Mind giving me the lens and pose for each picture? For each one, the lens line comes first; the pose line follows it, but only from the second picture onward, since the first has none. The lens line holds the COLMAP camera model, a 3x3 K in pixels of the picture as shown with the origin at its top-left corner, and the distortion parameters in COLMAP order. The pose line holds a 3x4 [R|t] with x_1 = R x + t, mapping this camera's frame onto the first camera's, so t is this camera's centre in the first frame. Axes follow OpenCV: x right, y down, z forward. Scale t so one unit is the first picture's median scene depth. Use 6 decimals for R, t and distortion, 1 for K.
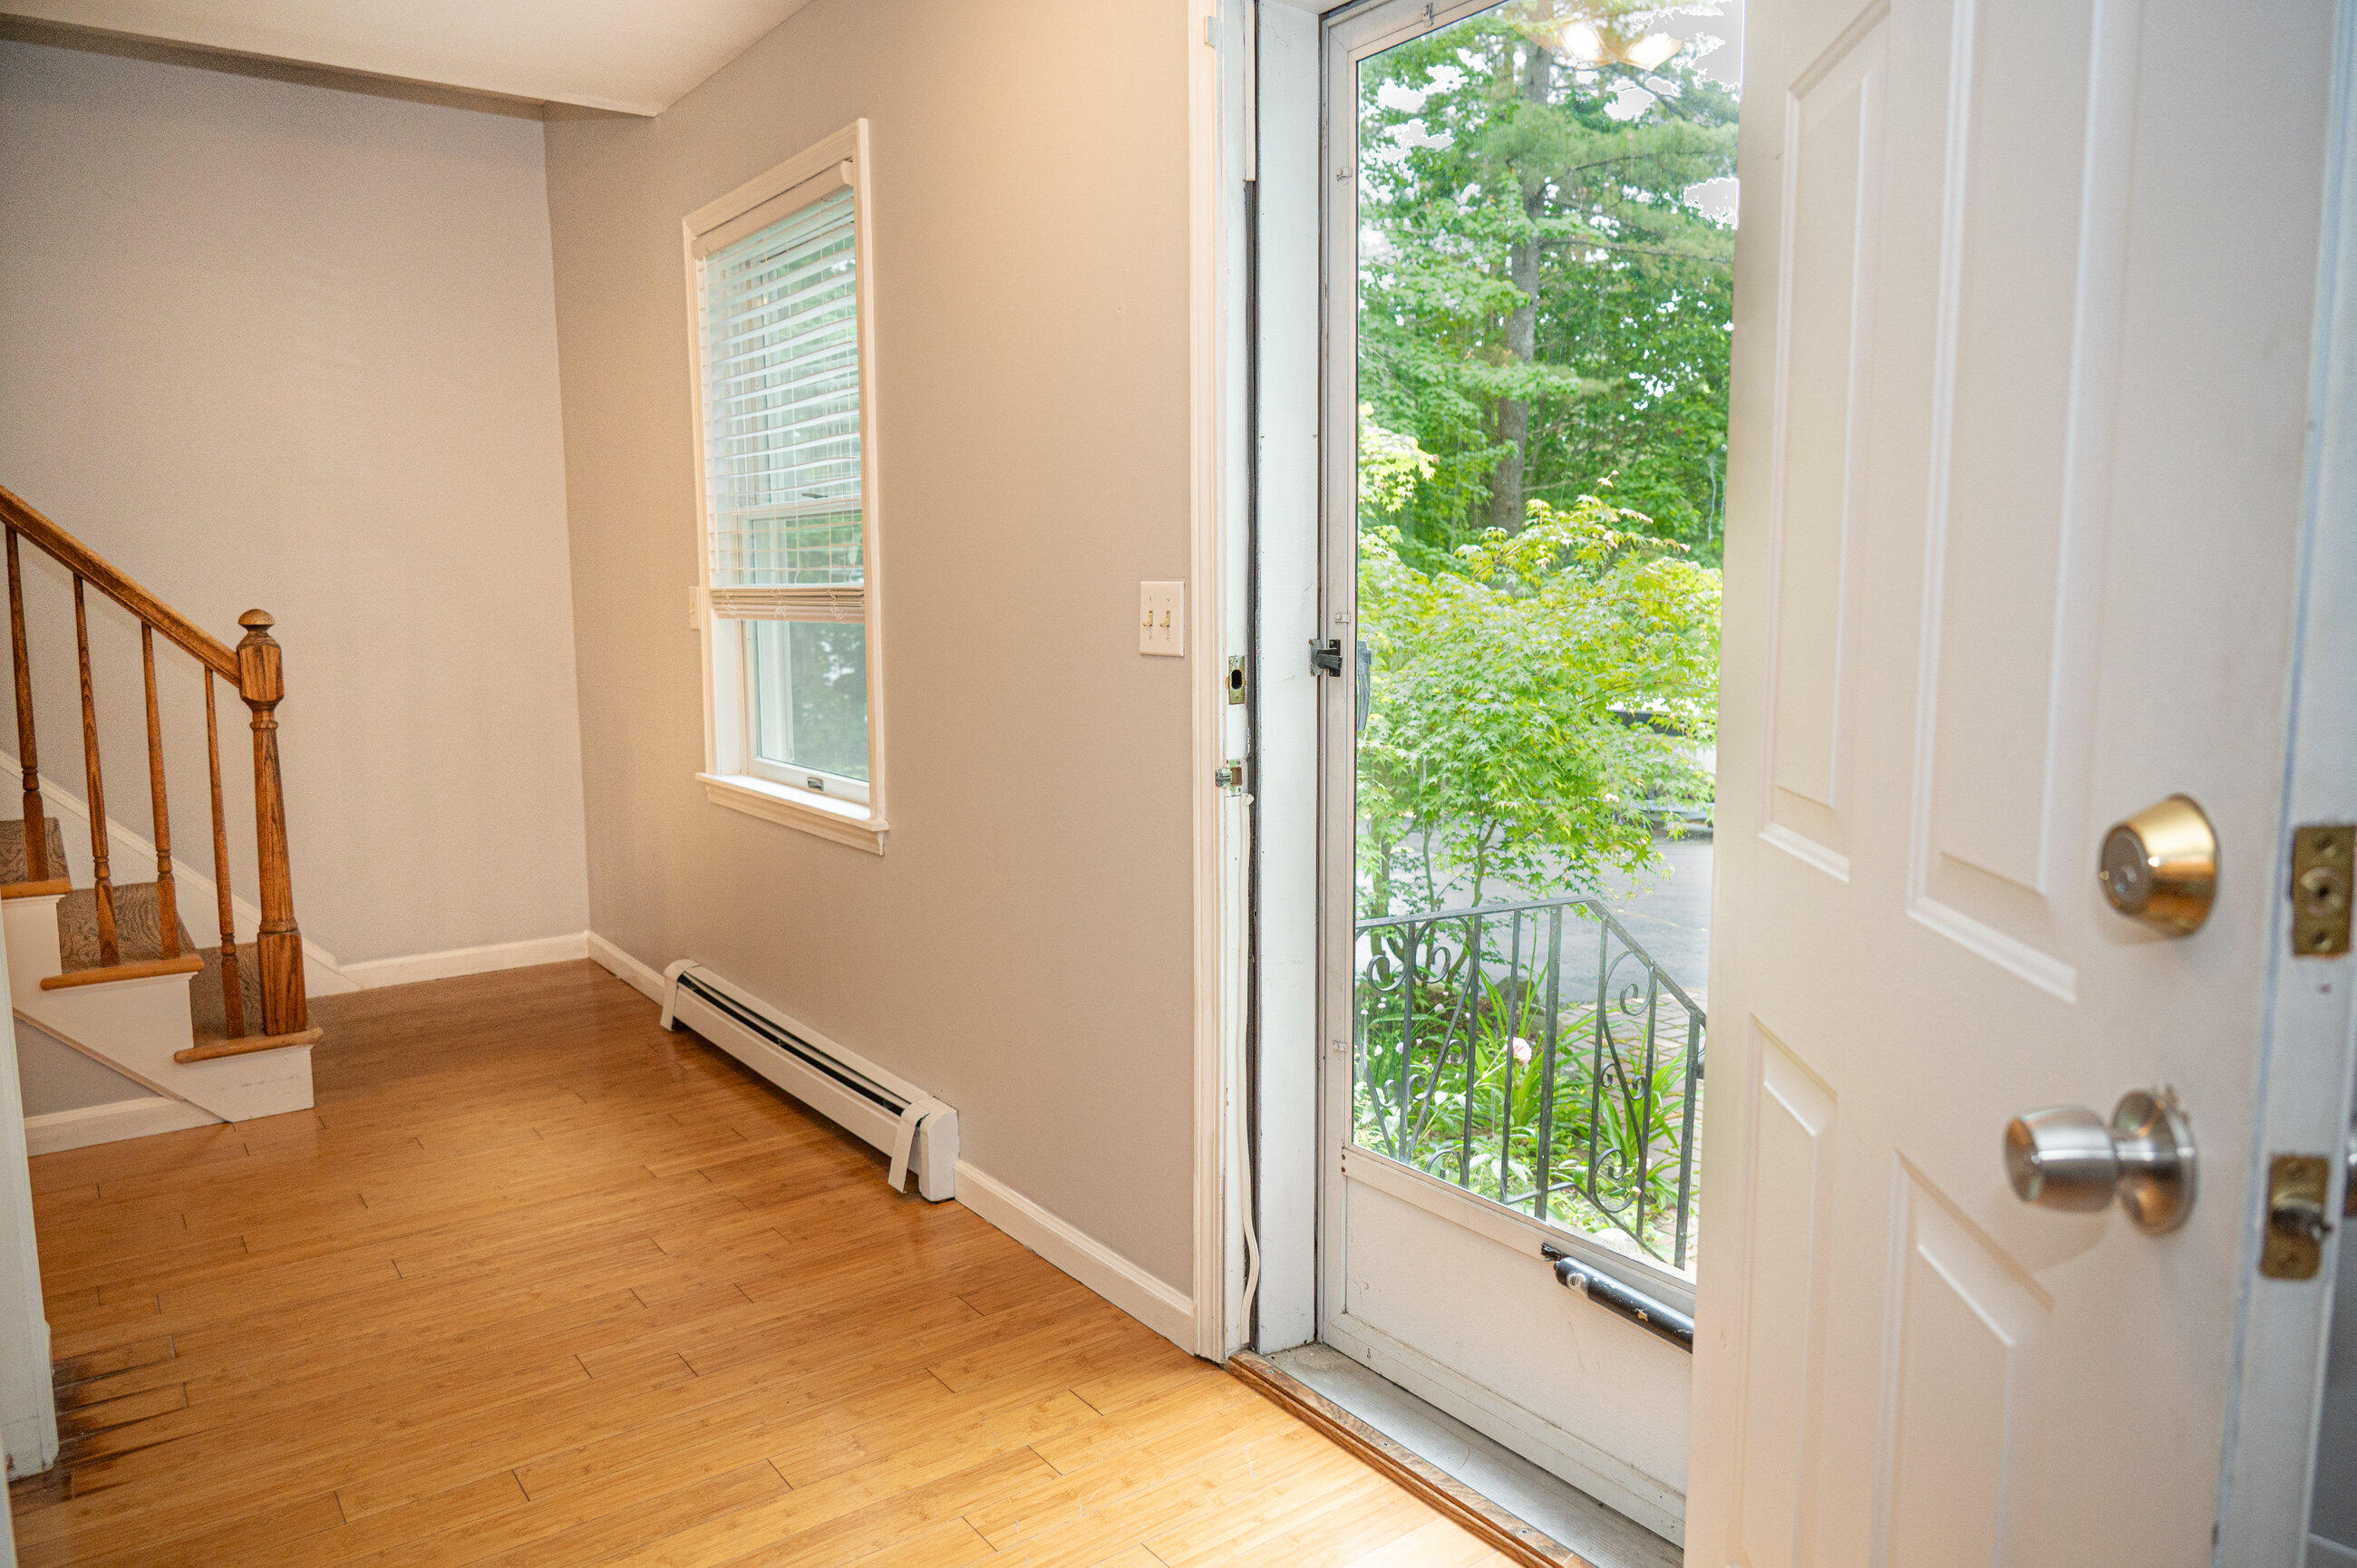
lens RADIAL K [[1571.4, 0, 1173.6], [0, 1571.4, 791.0], [0, 0, 1]] dist [-0.003159, -0.000082]
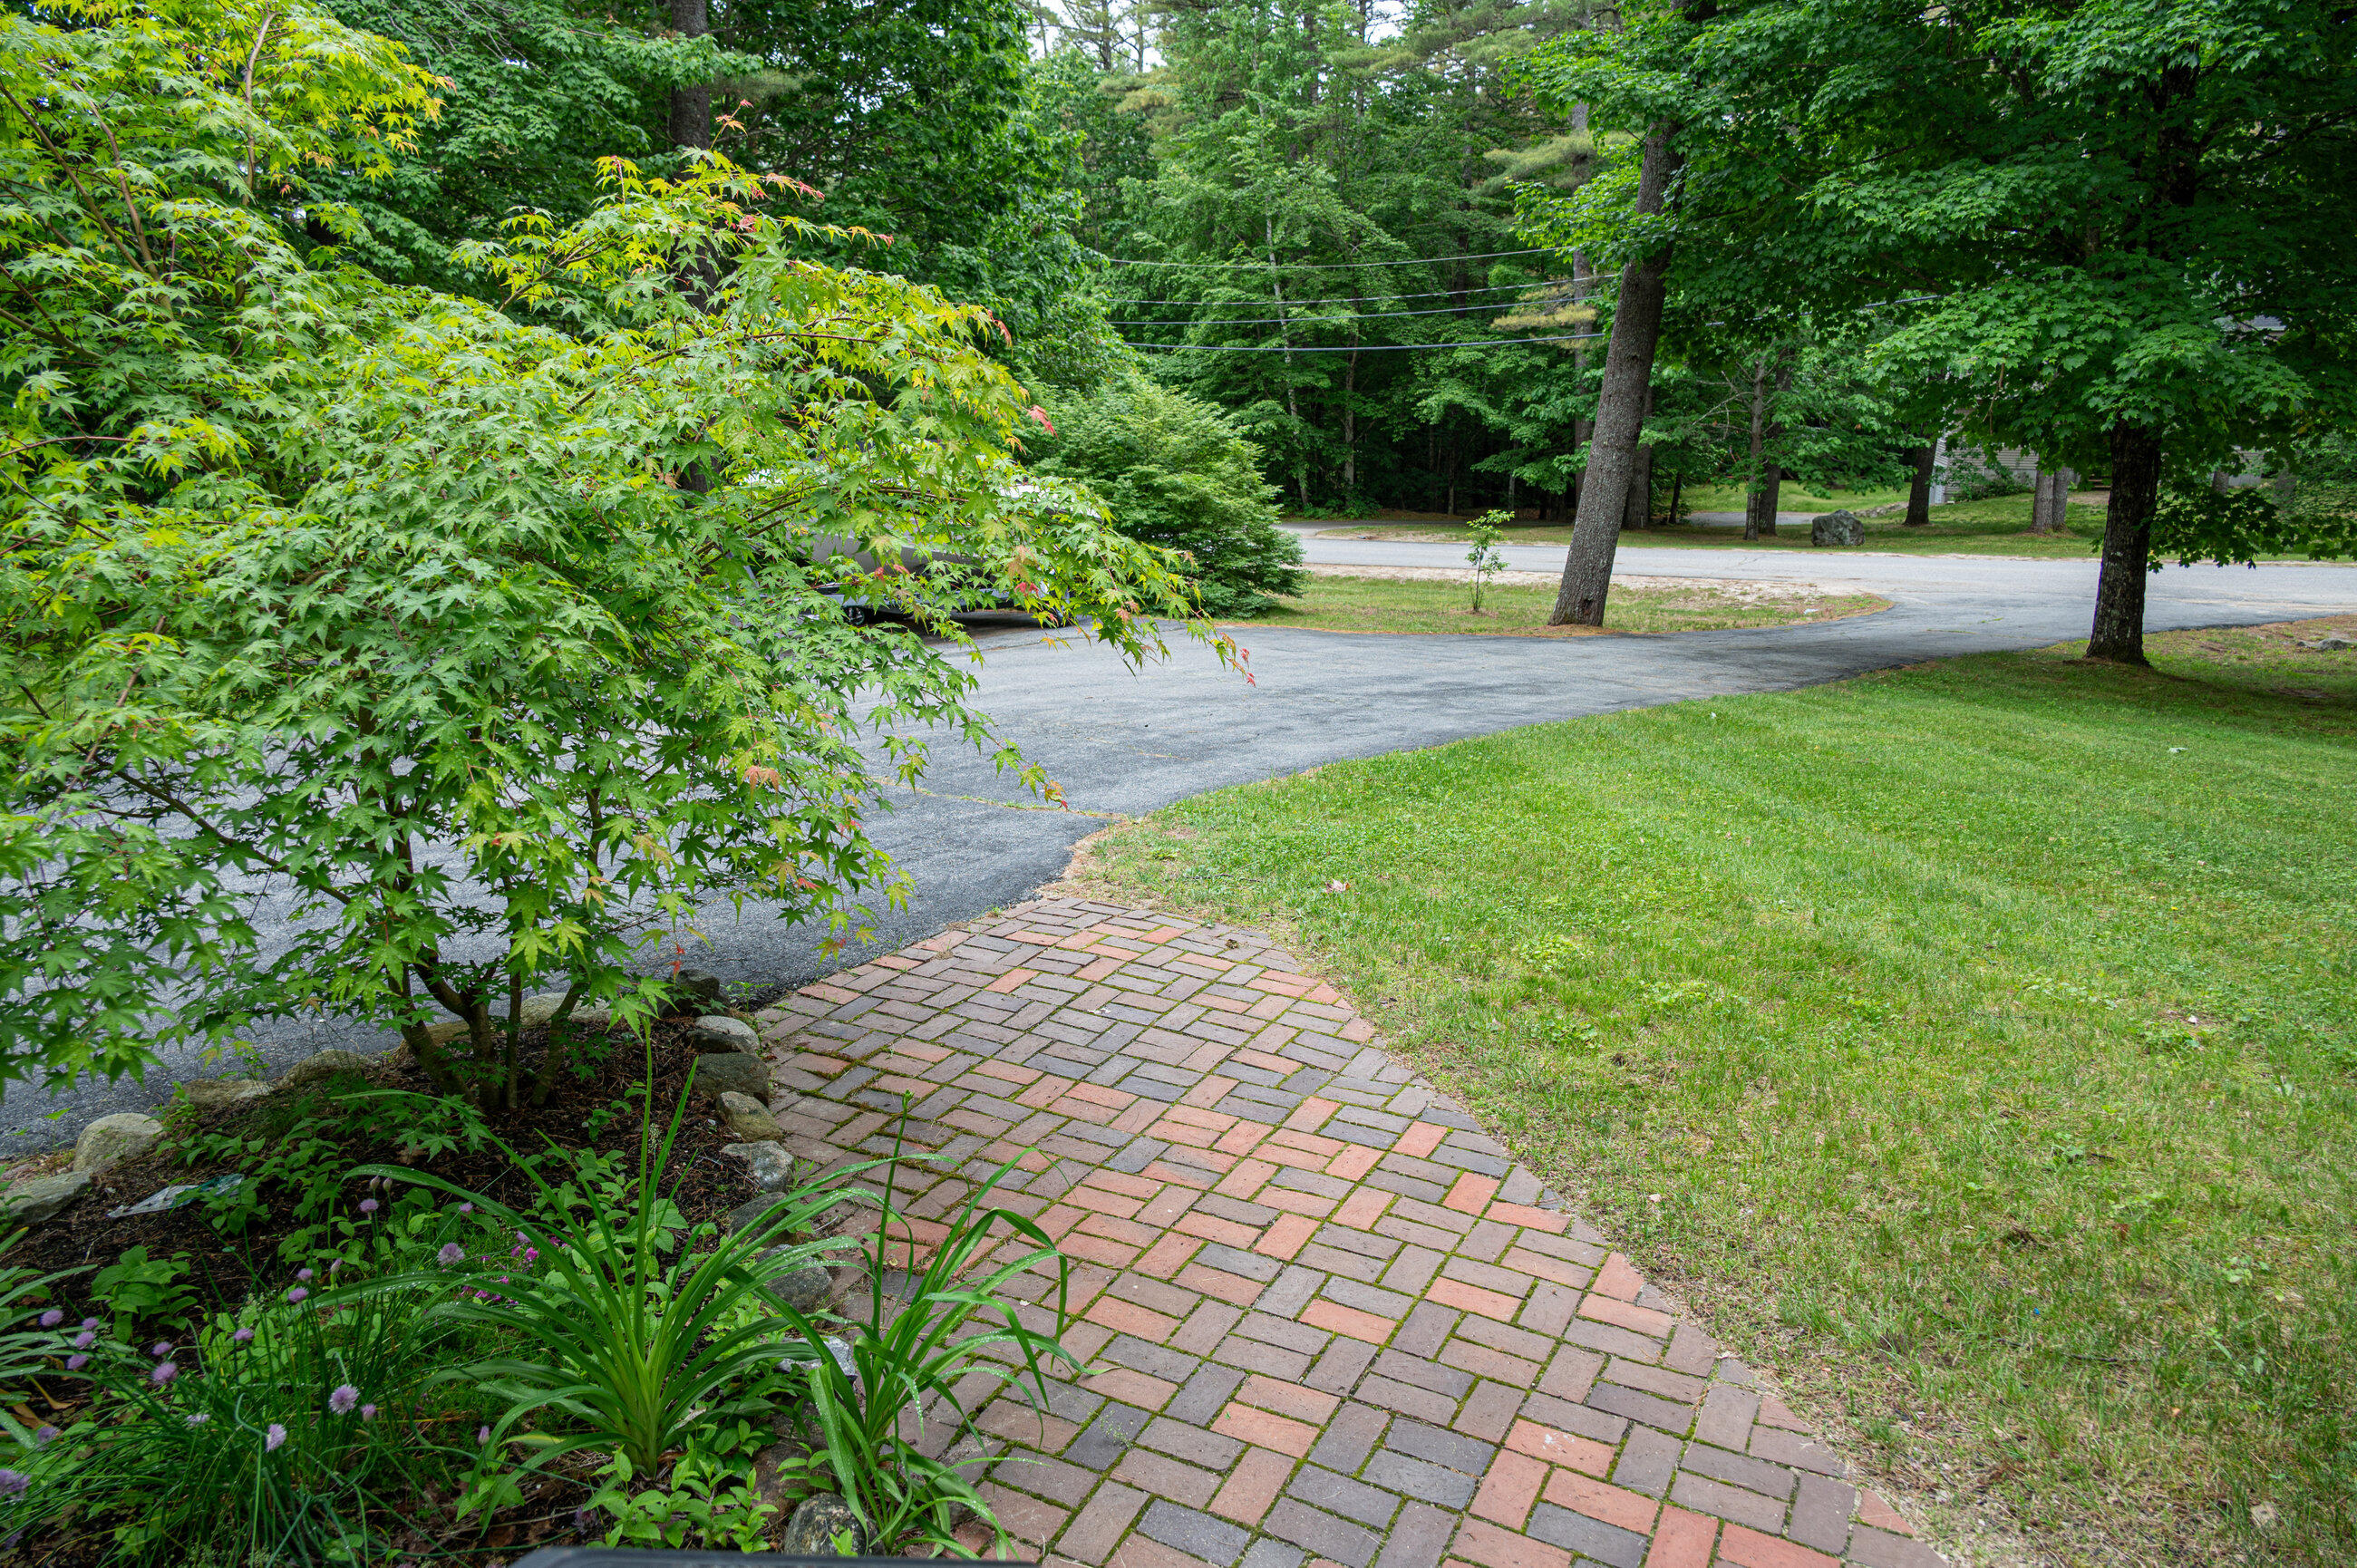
lens RADIAL K [[1614.5, 0, 1184.4], [0, 1614.5, 781.3], [0, 0, 1]] dist [0.004263, -0.001165]
pose [[0.895761, -0.127104, 0.425976, 0.179435], [0.068850, 0.986357, 0.149531, -0.053201], [-0.439171, -0.104616, 0.892292, 0.493864]]
